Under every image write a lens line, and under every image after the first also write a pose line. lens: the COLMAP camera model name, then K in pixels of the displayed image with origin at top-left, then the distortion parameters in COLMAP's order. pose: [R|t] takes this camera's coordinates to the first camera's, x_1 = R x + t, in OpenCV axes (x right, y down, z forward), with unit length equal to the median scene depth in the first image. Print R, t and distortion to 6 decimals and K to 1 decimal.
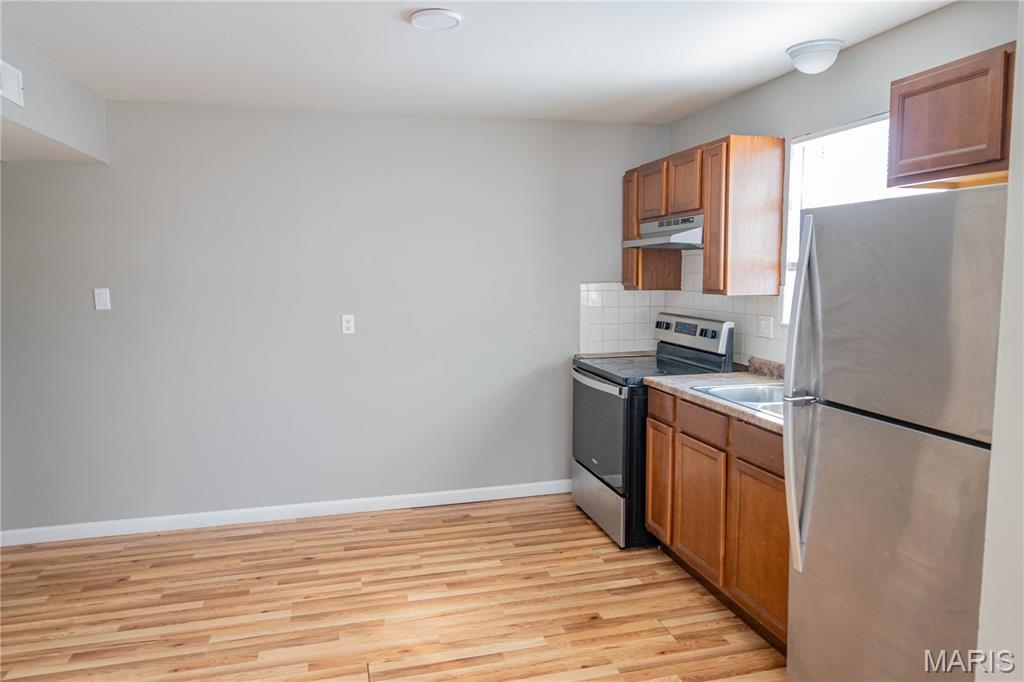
lens RADIAL K [[687.5, 0, 514.2], [0, 687.5, 338.3], [0, 0, 1]] dist [0.001031, 0.000099]
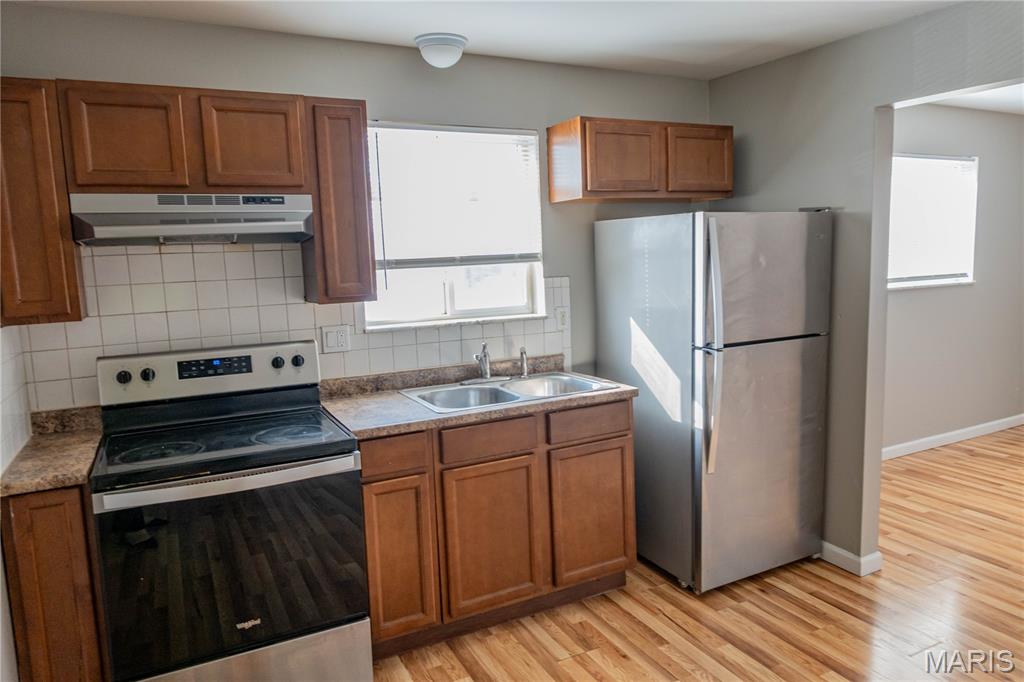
lens RADIAL K [[687.5, 0, 514.2], [0, 687.5, 338.3], [0, 0, 1]] dist [0.001031, 0.000099]
pose [[-0.215906, -0.105921, 0.970652, -0.491454], [0.133962, 0.981485, 0.136901, -0.103875], [-0.967181, 0.159588, -0.197719, 0.968919]]
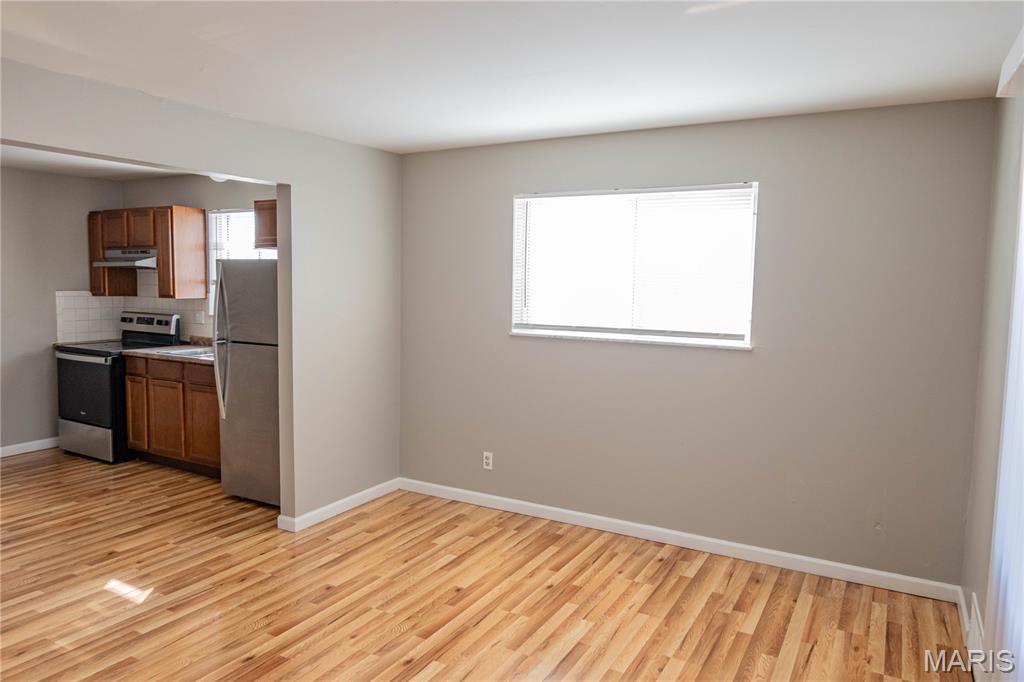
lens RADIAL K [[687.5, 0, 514.2], [0, 687.5, 338.3], [0, 0, 1]] dist [0.001031, 0.000099]
pose [[0.700177, -0.040277, 0.712832, -0.307807], [0.051387, 0.998661, 0.005953, 0.065935], [-0.712117, 0.032463, 0.701309, -0.755667]]
